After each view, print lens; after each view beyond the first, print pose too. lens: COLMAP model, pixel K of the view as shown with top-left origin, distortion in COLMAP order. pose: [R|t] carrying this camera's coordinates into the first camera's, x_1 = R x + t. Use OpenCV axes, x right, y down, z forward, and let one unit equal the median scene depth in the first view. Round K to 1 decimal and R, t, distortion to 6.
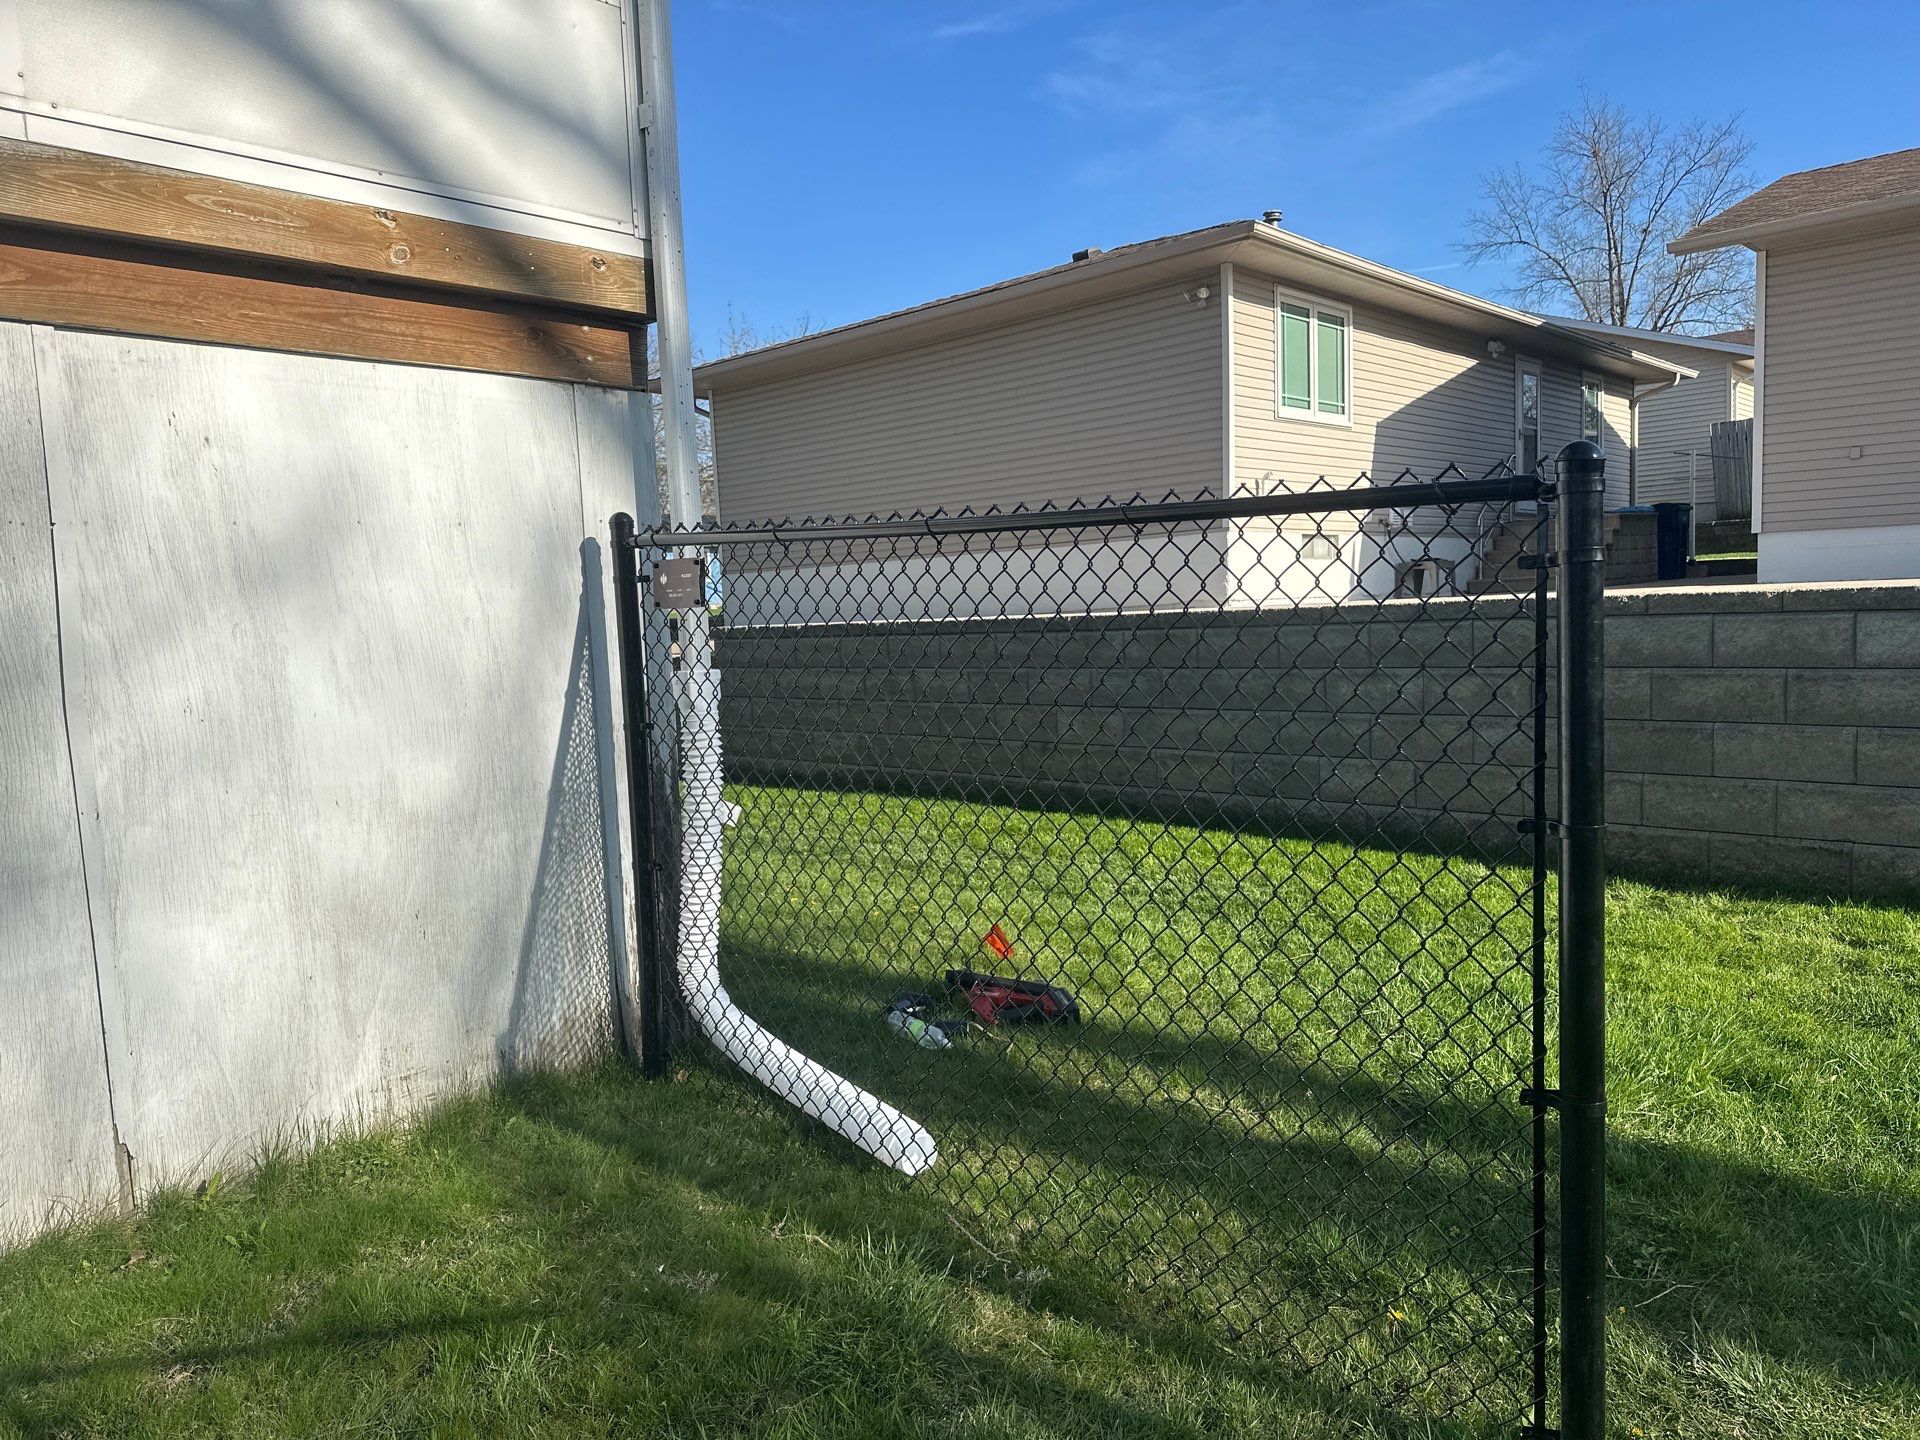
lens RADIAL K [[1311.6, 0, 960.0], [0, 1311.6, 720.0], [0, 0, 1]] dist [0.124902, -0.184583]
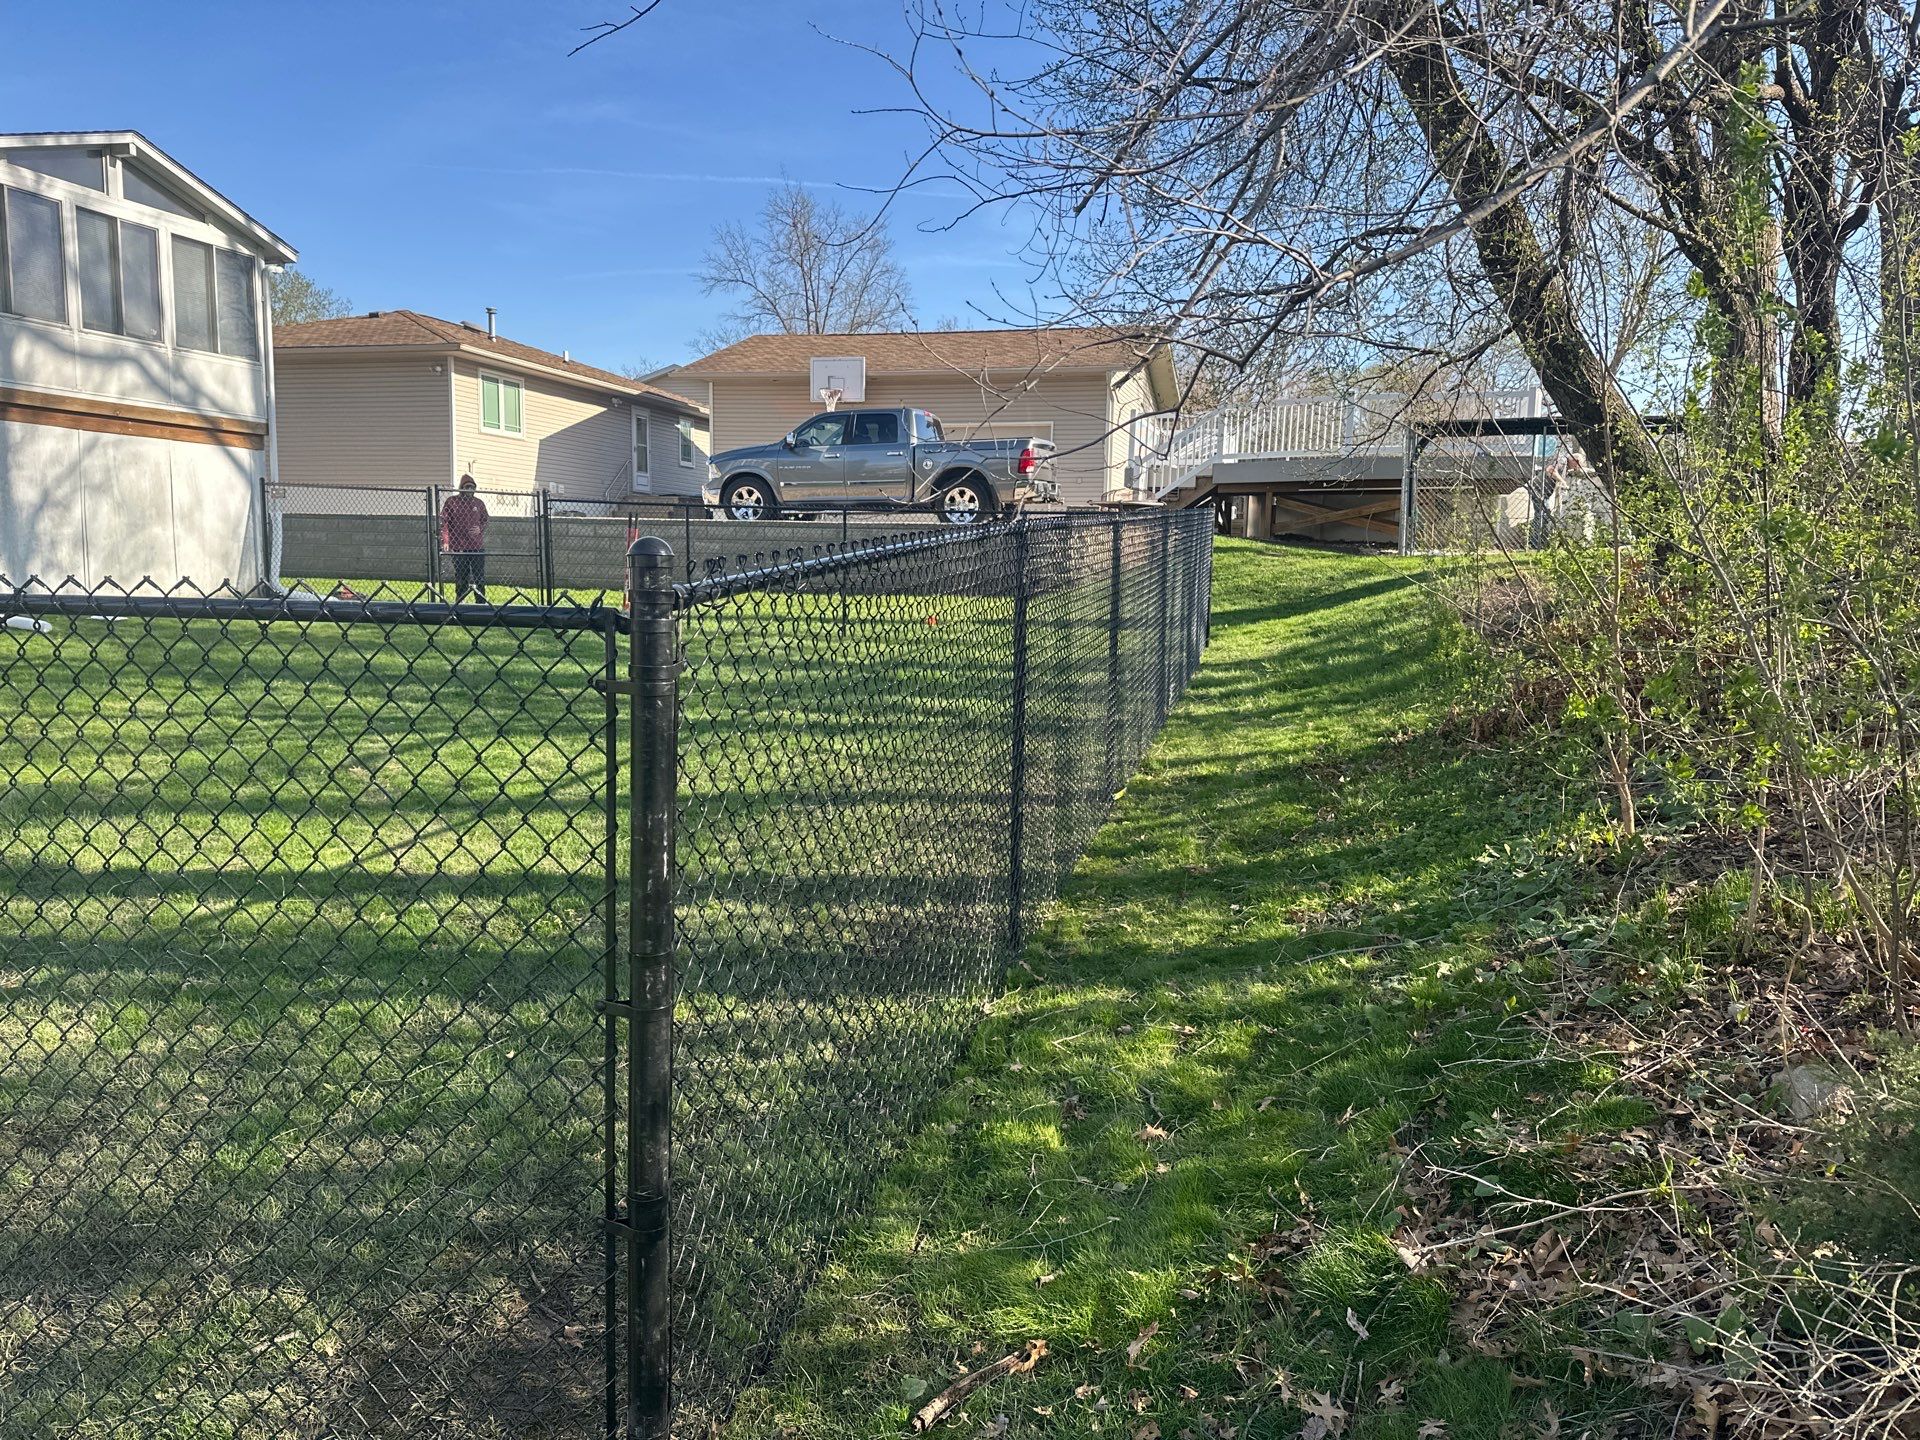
lens RADIAL K [[1312.1, 0, 960.0], [0, 1312.1, 720.0], [0, 0, 1]] dist [0.163200, -0.294548]
pose [[0.877405, 0.001258, 0.479749, -0.090015], [-0.017383, 0.999423, 0.029170, 0.128053], [-0.479436, -0.033933, 0.876921, -1.071801]]
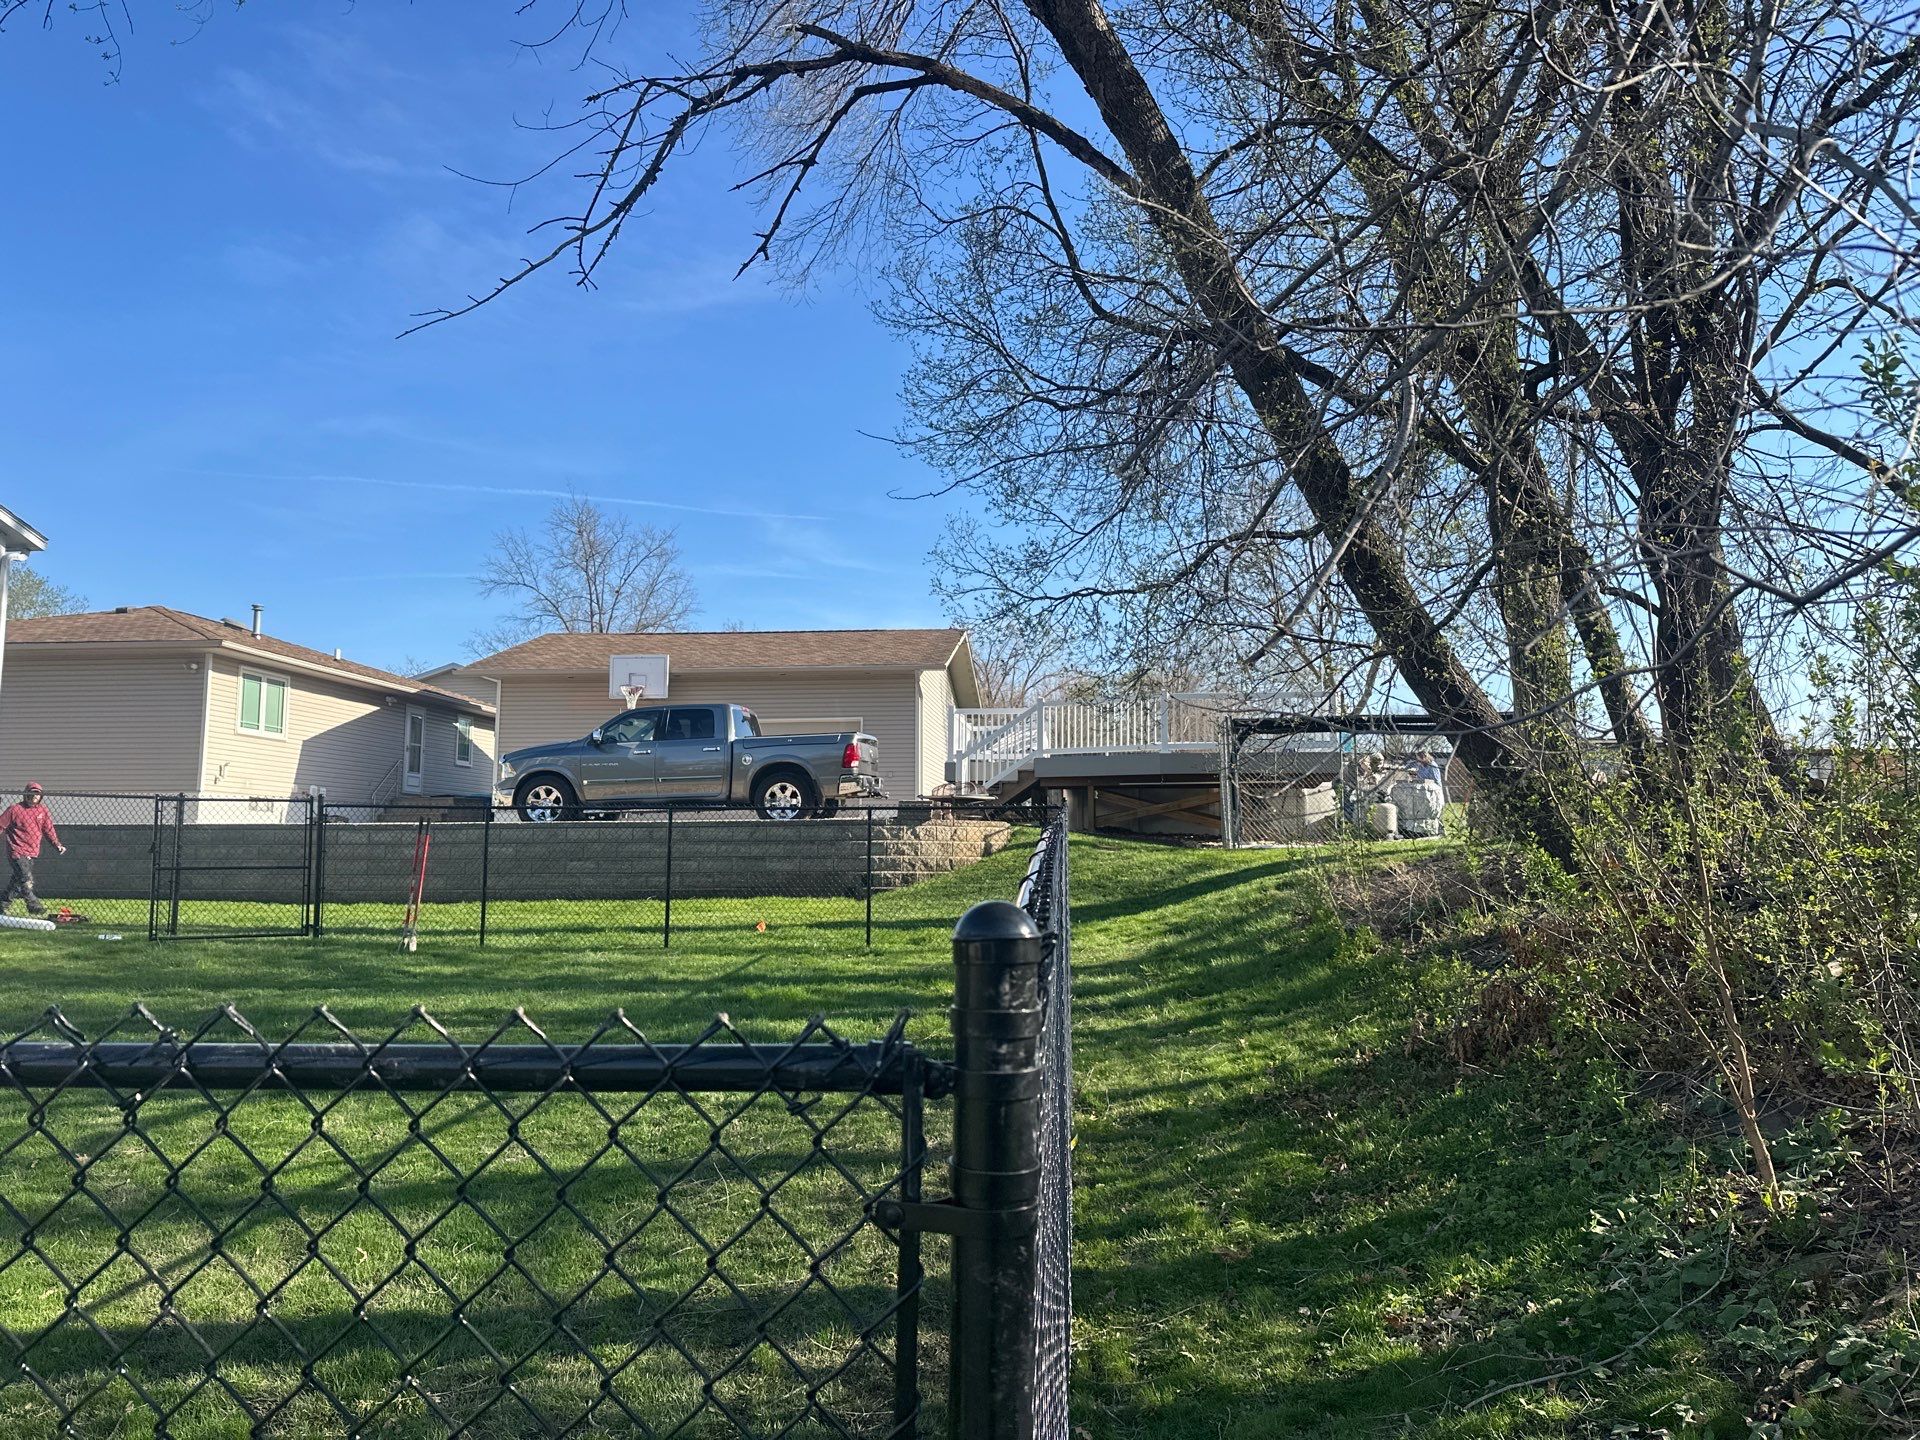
lens RADIAL K [[1311.6, 0, 960.0], [0, 1311.6, 720.0], [0, 0, 1]] dist [0.124902, -0.184583]
pose [[0.786335, 0.104732, 0.608859, -0.096865], [0.017089, 0.981462, -0.190895, 0.116761], [-0.617565, 0.160512, 0.769968, -0.982034]]
